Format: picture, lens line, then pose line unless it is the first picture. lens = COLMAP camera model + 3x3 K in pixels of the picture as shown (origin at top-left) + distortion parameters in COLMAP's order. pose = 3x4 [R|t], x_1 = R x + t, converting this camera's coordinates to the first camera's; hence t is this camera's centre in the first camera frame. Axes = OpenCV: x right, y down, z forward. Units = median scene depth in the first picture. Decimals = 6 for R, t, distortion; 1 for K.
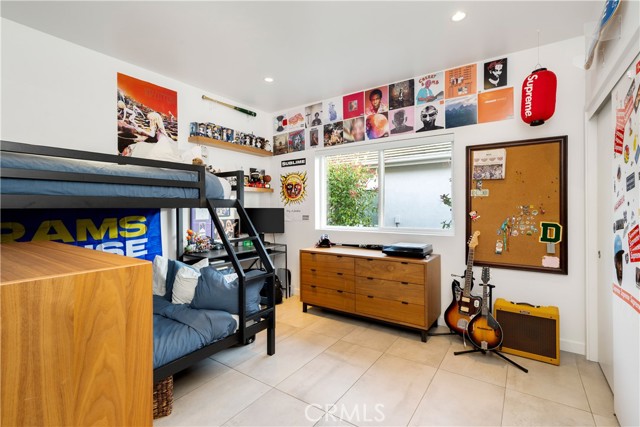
lens RADIAL K [[286.6, 0, 320.7], [0, 286.6, 211.3], [0, 0, 1]] dist [0.003752, 0.000086]
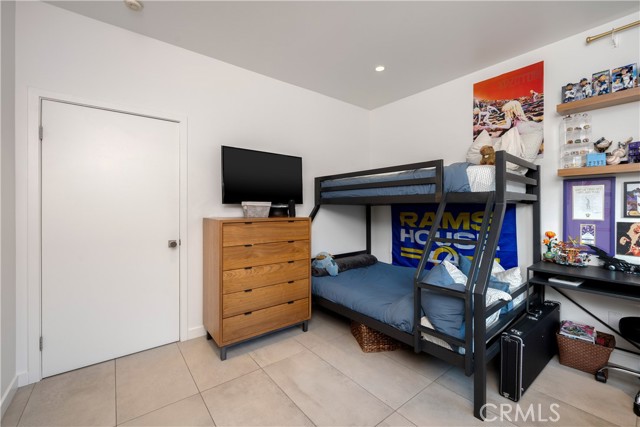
lens RADIAL K [[265.8, 0, 320.3], [0, 265.8, 208.5], [0, 0, 1]] dist [-0.001126, -0.000090]
pose [[-0.270355, 0.011763, -0.962689, 0.467078], [-0.011297, 0.999818, 0.015389, -0.002213], [0.962695, 0.015036, -0.270172, 0.701667]]
